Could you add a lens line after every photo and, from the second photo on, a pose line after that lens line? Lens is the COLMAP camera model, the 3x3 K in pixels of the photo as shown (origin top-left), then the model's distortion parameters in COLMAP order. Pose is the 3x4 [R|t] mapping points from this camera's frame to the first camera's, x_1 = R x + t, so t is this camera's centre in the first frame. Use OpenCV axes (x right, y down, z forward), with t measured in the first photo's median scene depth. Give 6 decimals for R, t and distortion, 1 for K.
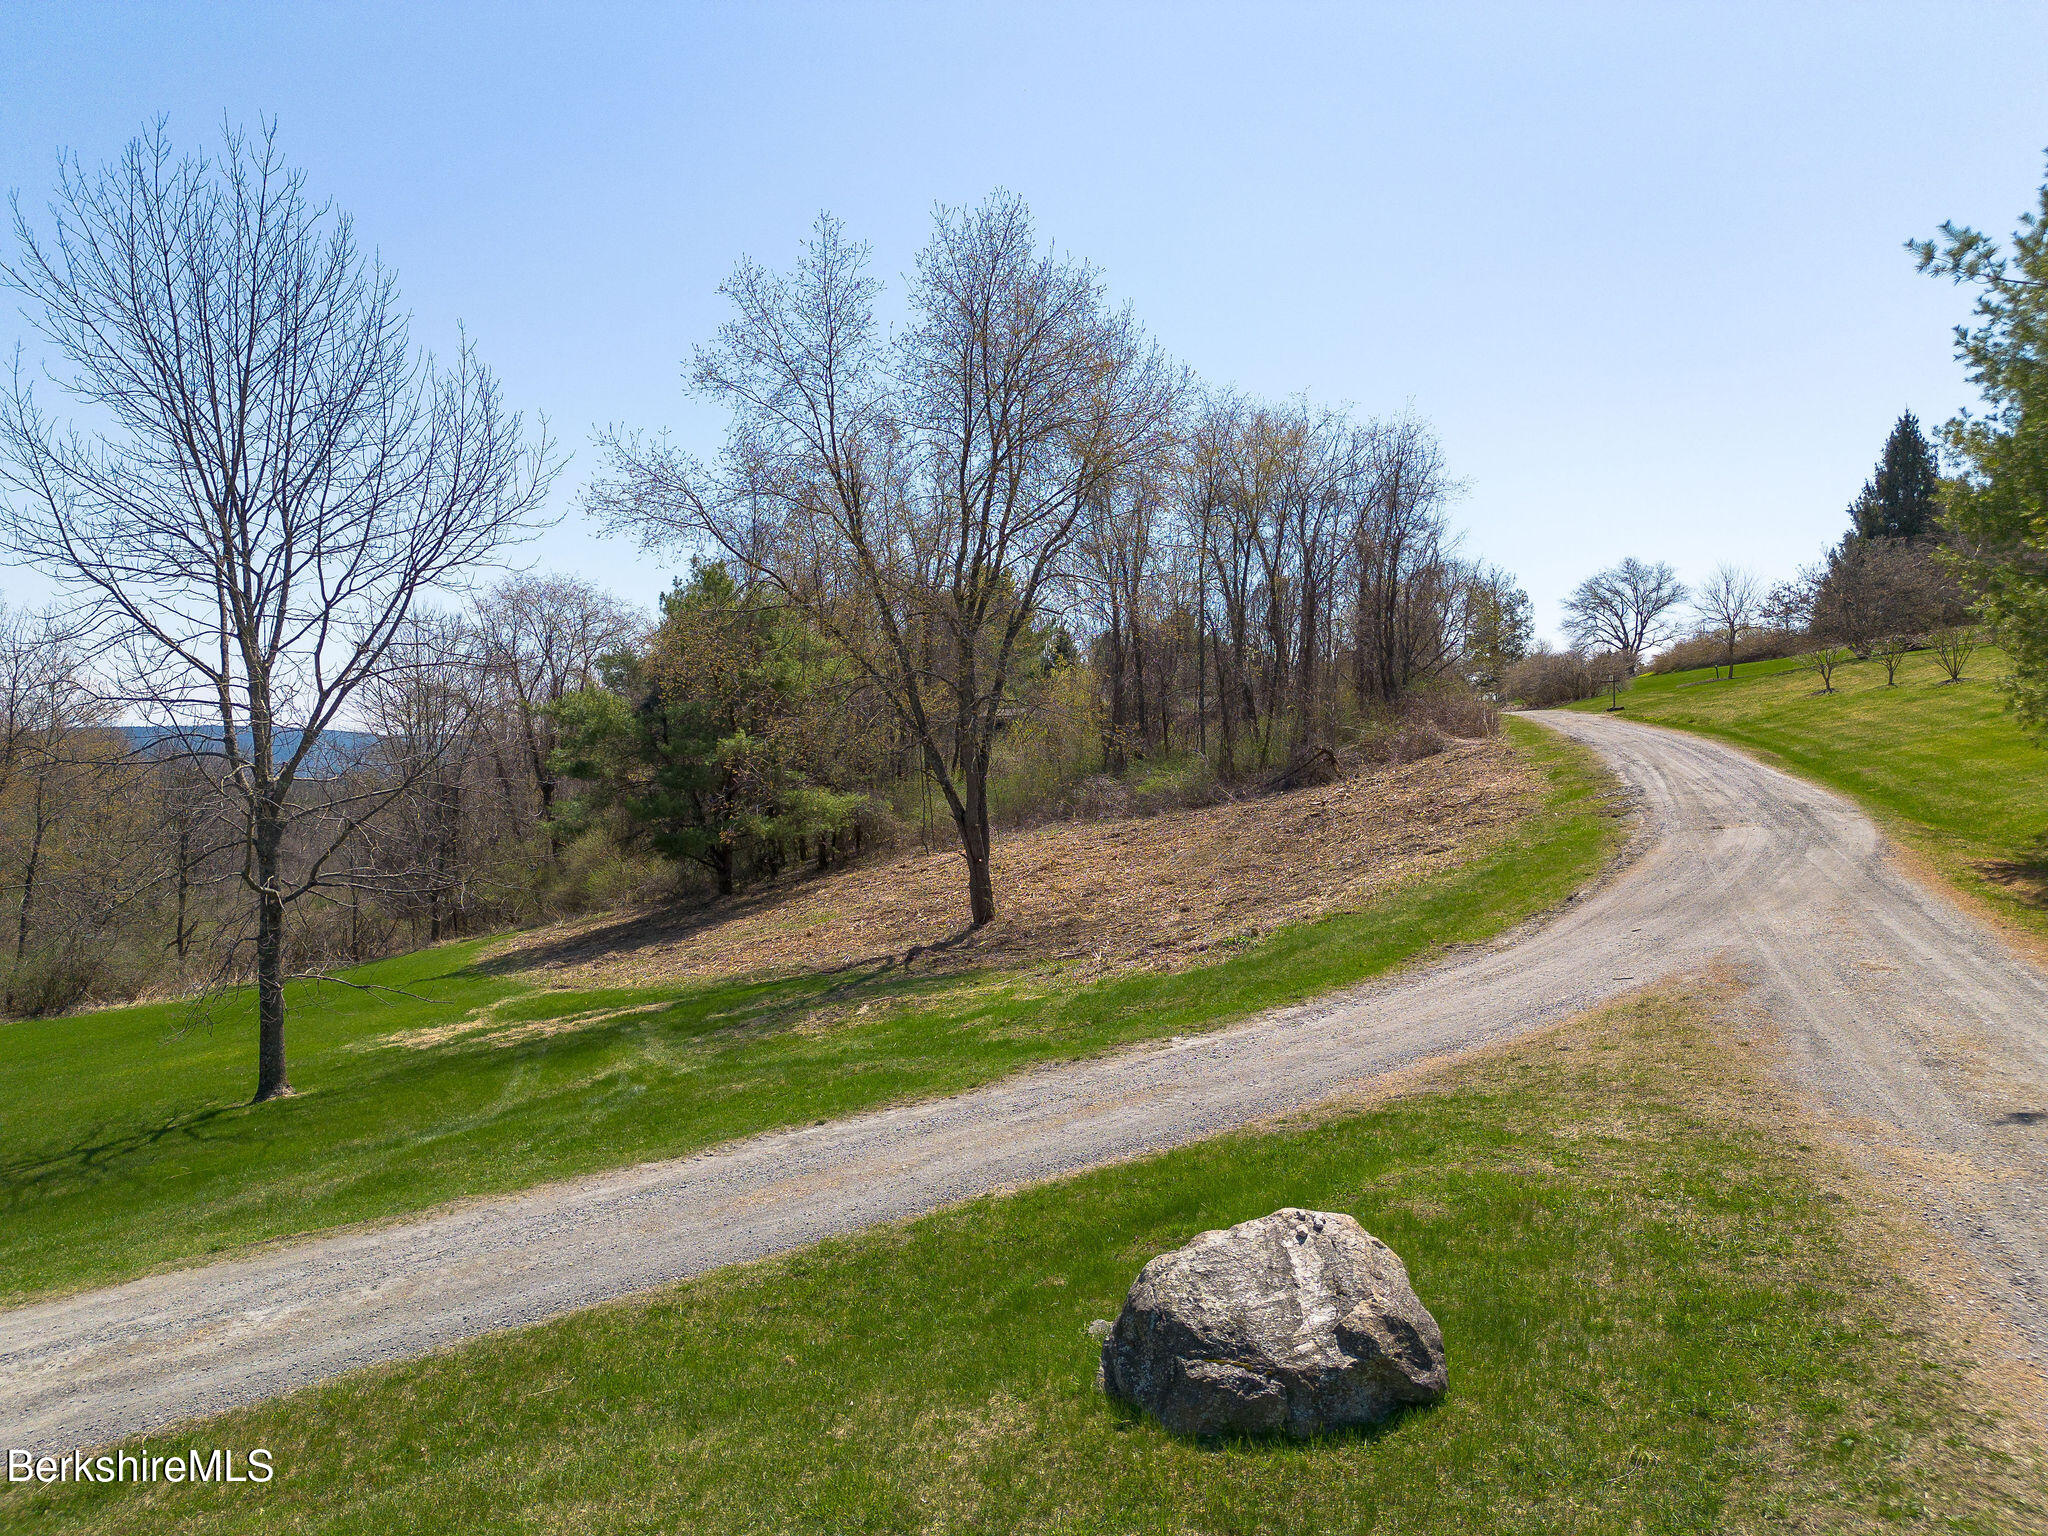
lens RADIAL K [[1470.0, 0, 1024.0], [0, 1470.0, 768.0], [0, 0, 1]] dist [0.111362, -0.188031]
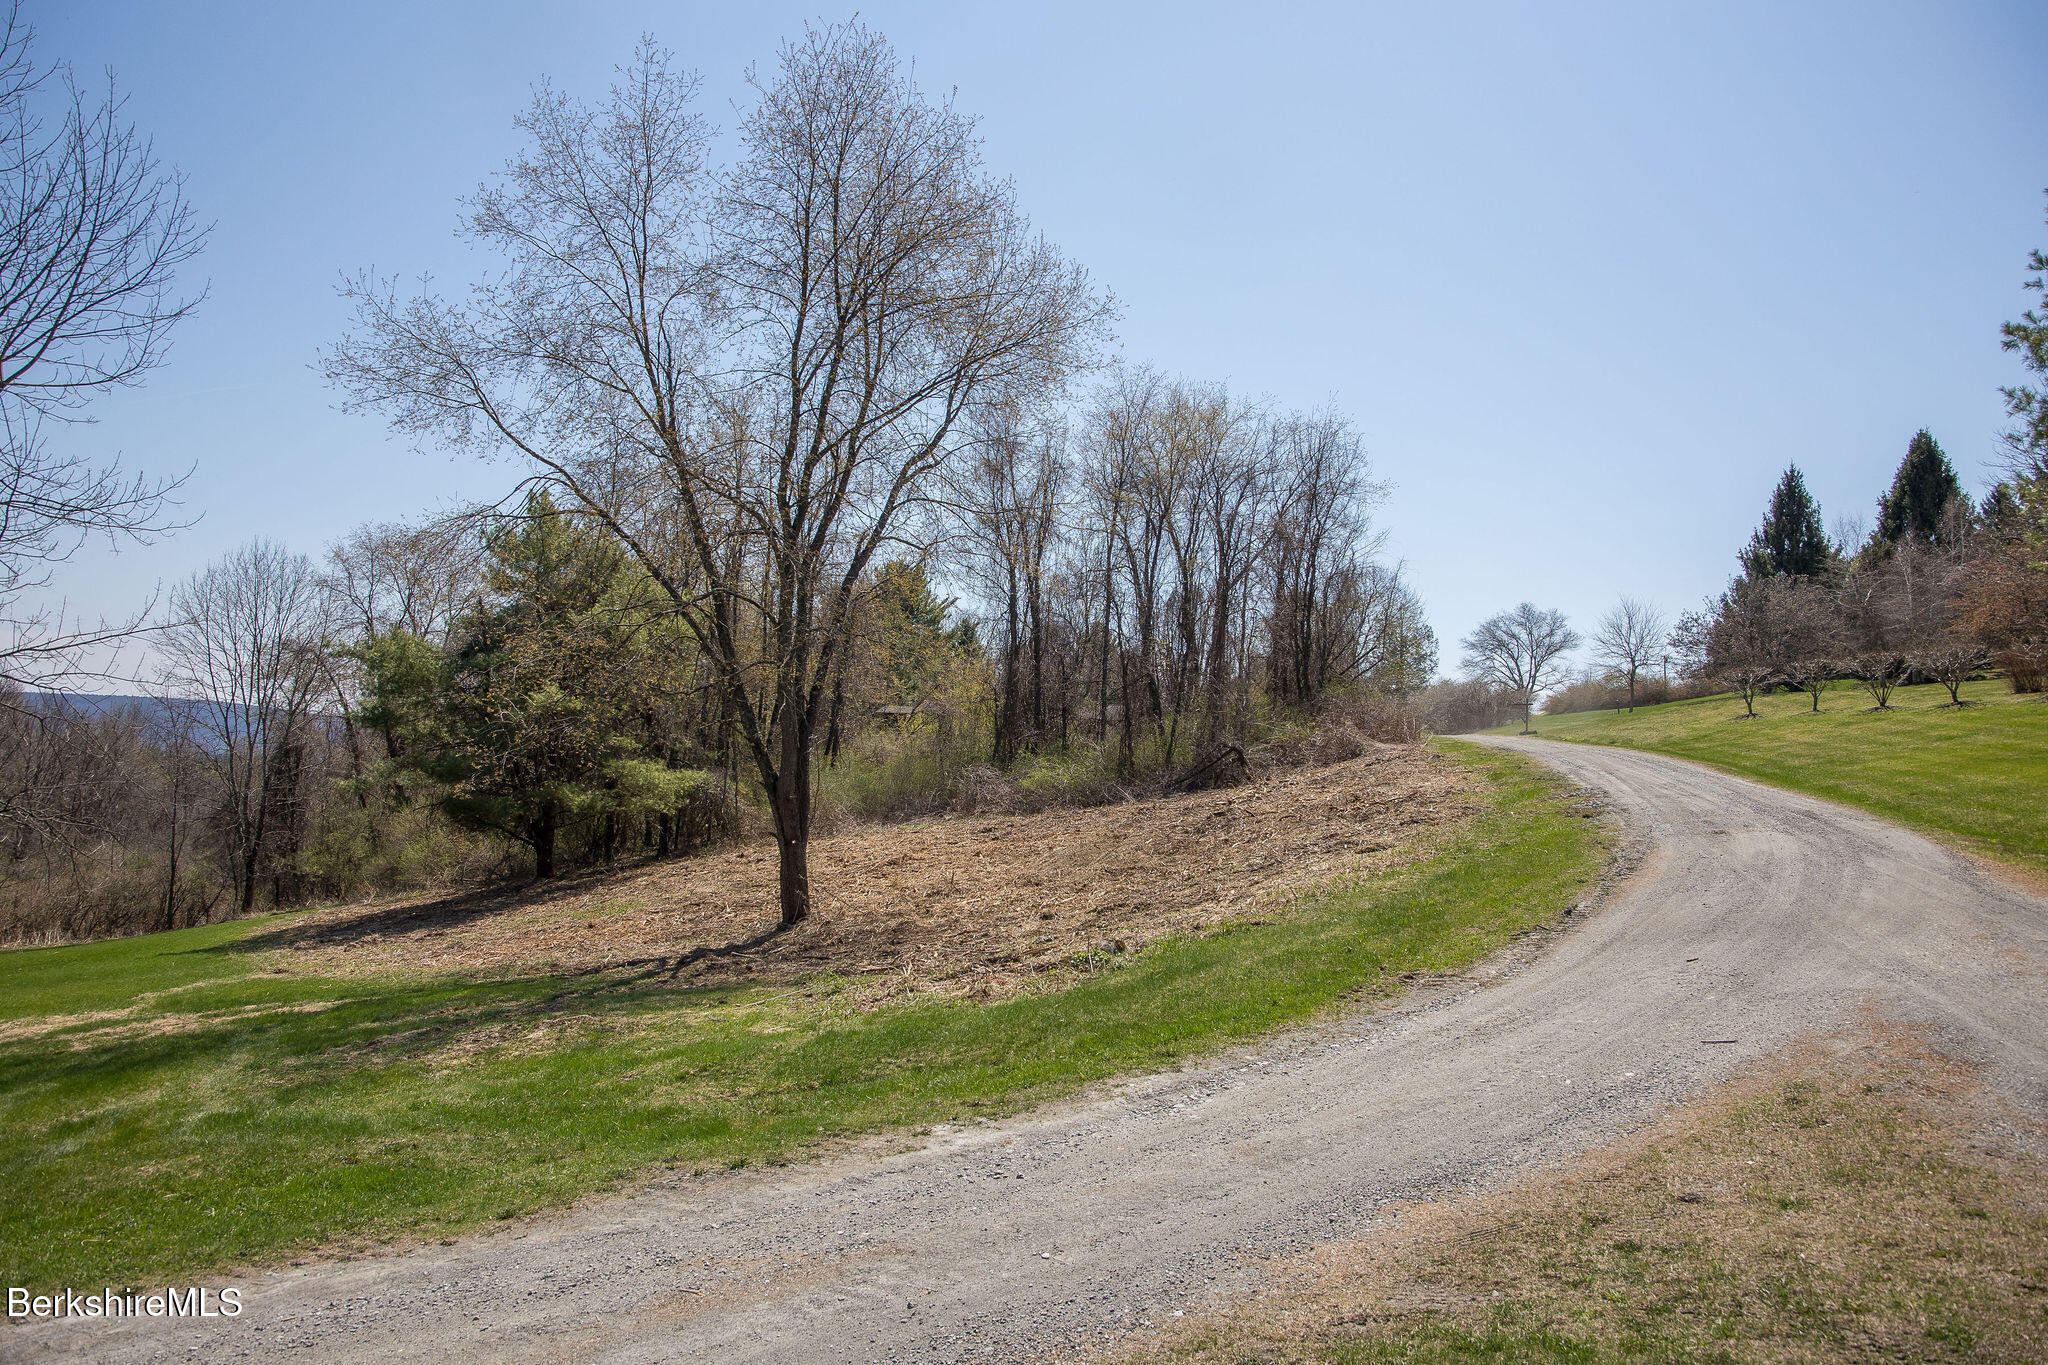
lens RADIAL K [[1417.6, 0, 1019.7], [0, 1417.6, 677.2], [0, 0, 1]] dist [-0.109890, 0.087476]
pose [[0.997431, 0.053860, 0.047231, 0.034240], [-0.050017, 0.995612, -0.079087, 0.019627], [-0.051283, 0.076522, 0.995748, 0.163077]]
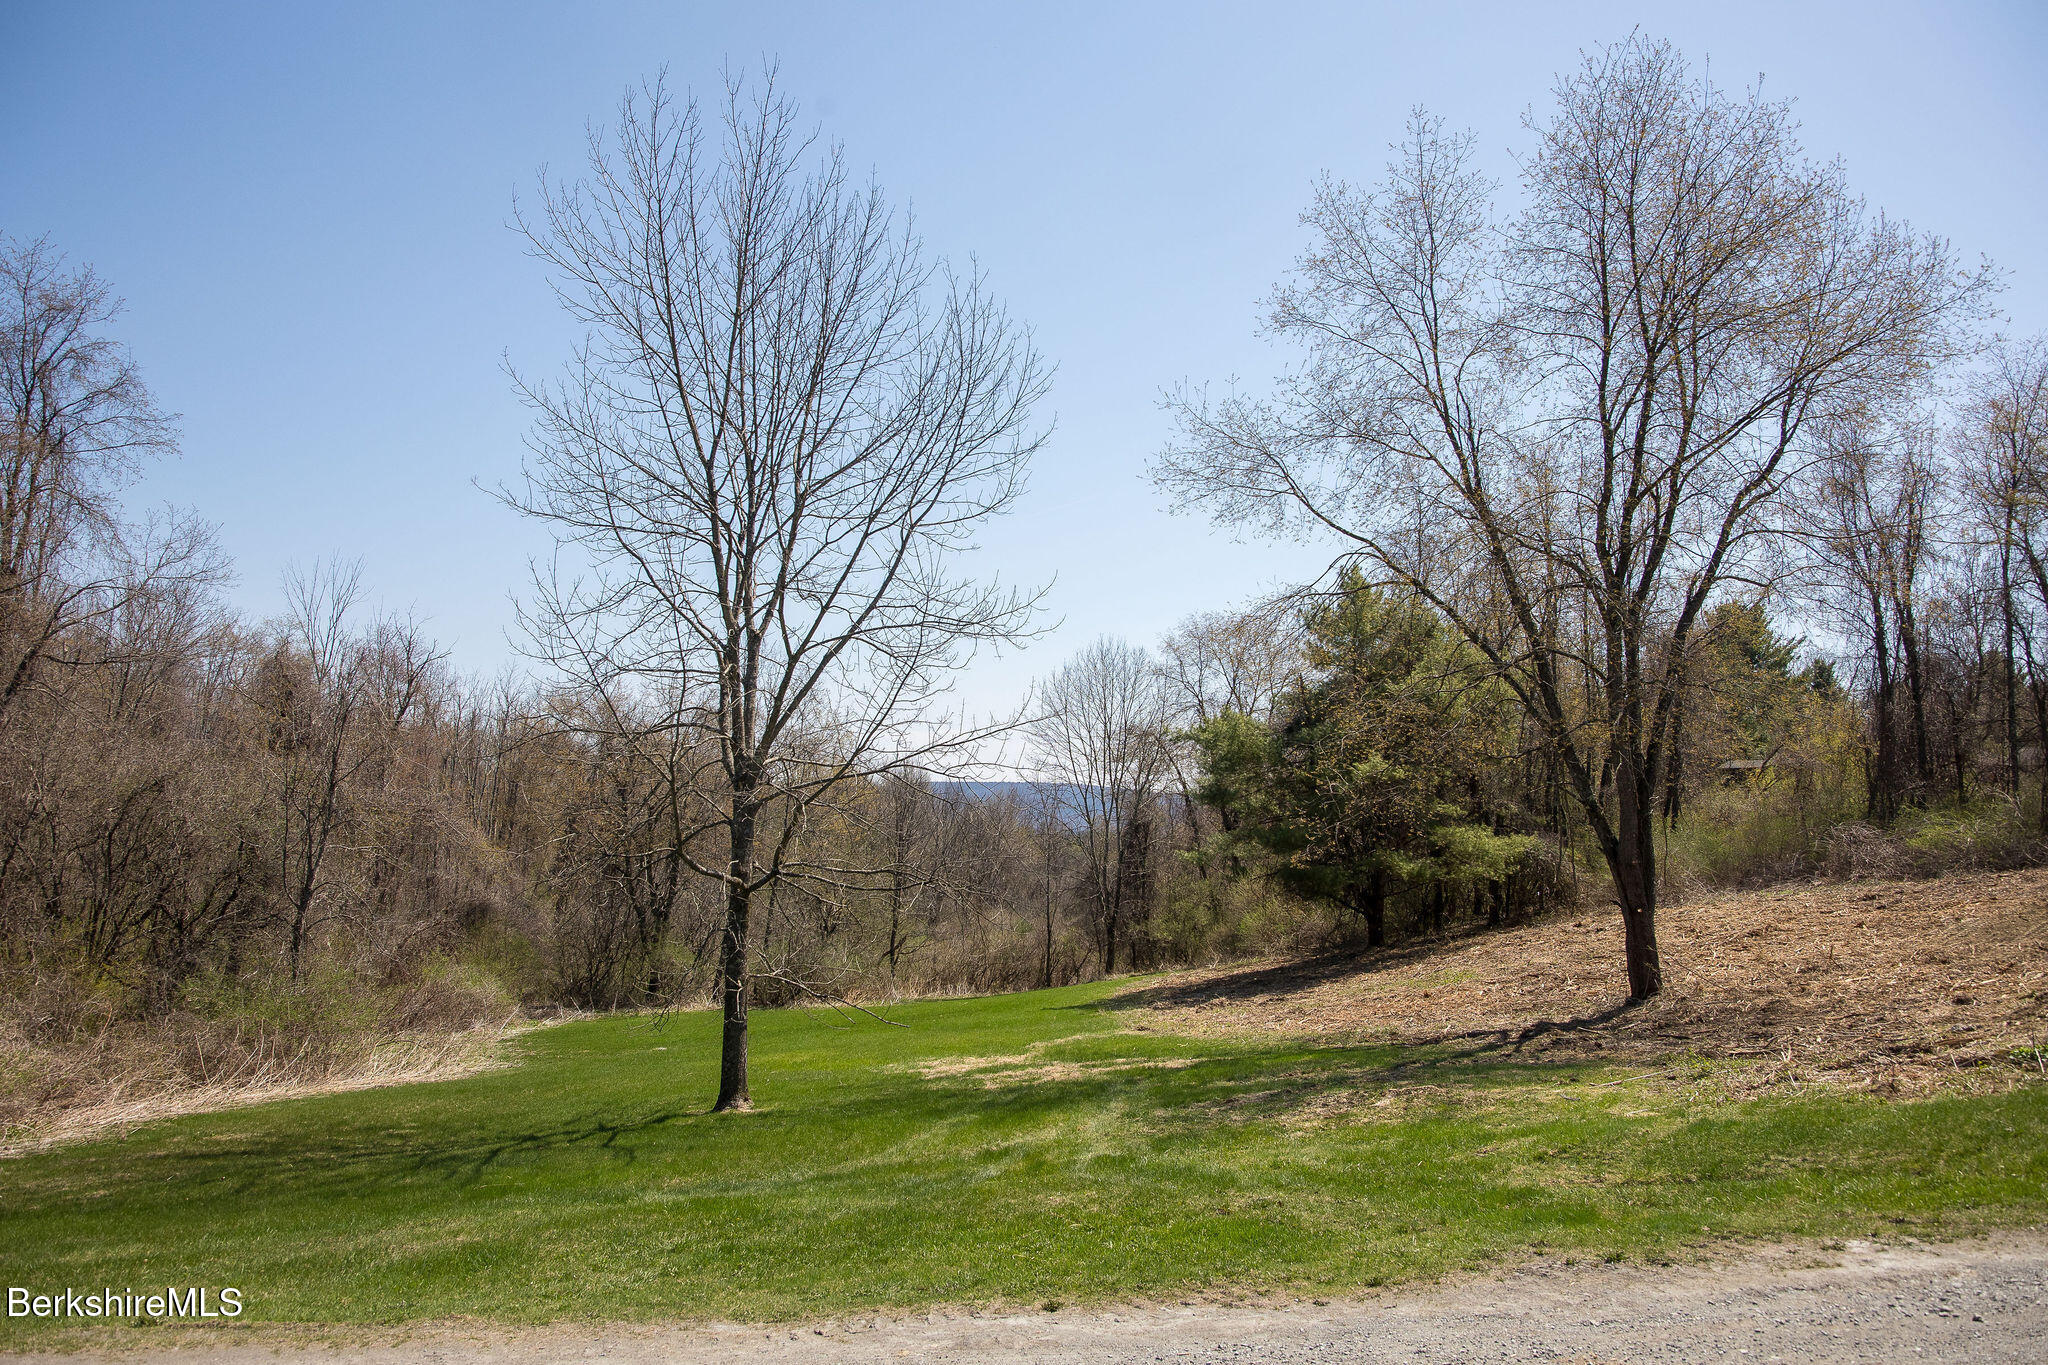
lens RADIAL K [[1417.6, 0, 1019.7], [0, 1417.6, 677.2], [0, 0, 1]] dist [-0.109890, 0.087476]
pose [[0.869312, -0.017918, -0.493939, 0.031158], [-0.037332, 0.994108, -0.101765, 0.019834], [0.492852, 0.106905, 0.863521, 0.163133]]
